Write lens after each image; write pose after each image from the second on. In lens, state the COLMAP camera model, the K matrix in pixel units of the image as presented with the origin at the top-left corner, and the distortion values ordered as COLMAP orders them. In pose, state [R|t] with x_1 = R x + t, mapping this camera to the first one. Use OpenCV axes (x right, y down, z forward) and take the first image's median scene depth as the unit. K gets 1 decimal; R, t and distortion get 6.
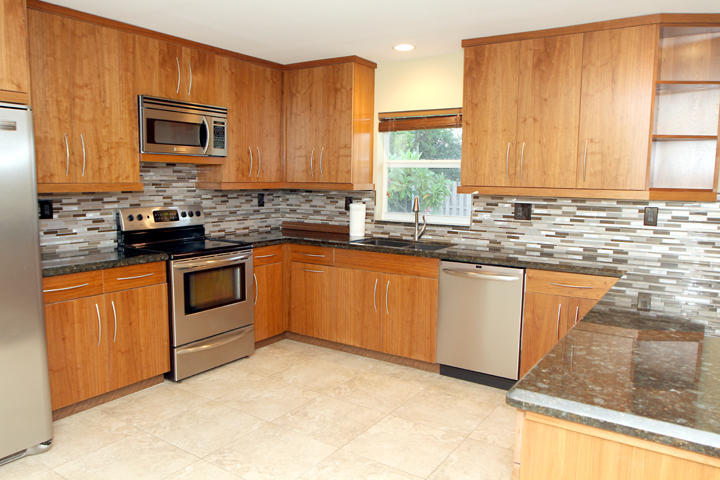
lens RADIAL K [[529.0, 0, 342.2], [0, 529.0, 243.0], [0, 0, 1]] dist [-0.057228, 0.005861]
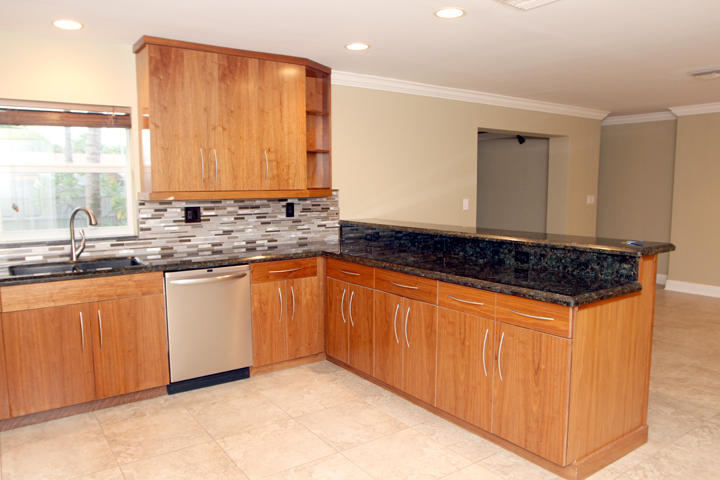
lens RADIAL K [[529.0, 0, 357.9], [0, 529.0, 242.6], [0, 0, 1]] dist [-0.057228, 0.005861]
pose [[0.345980, -0.116995, 0.930919, -0.515778], [0.124126, 0.989181, 0.078186, -0.046122], [-0.929995, 0.088501, 0.356759, 0.330288]]
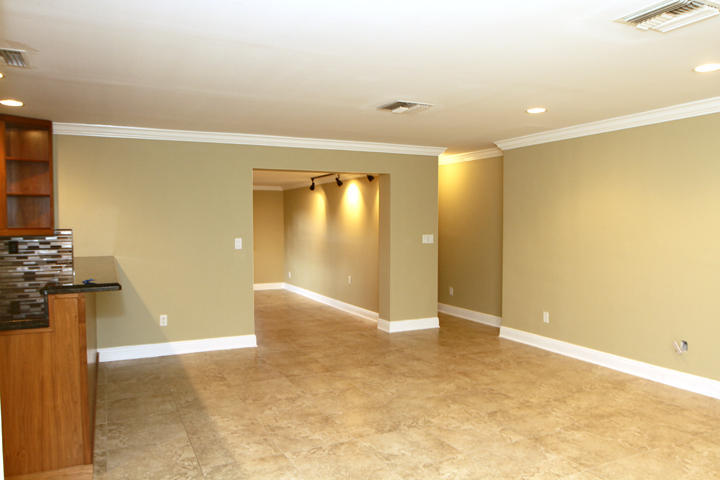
lens RADIAL K [[529.0, 0, 358.7], [0, 529.0, 238.6], [0, 0, 1]] dist [-0.057228, 0.005861]
pose [[0.483092, -0.040633, 0.874626, -0.174461], [0.116914, 0.992971, -0.018446, 0.055887], [-0.867729, 0.111167, 0.484447, -0.471922]]
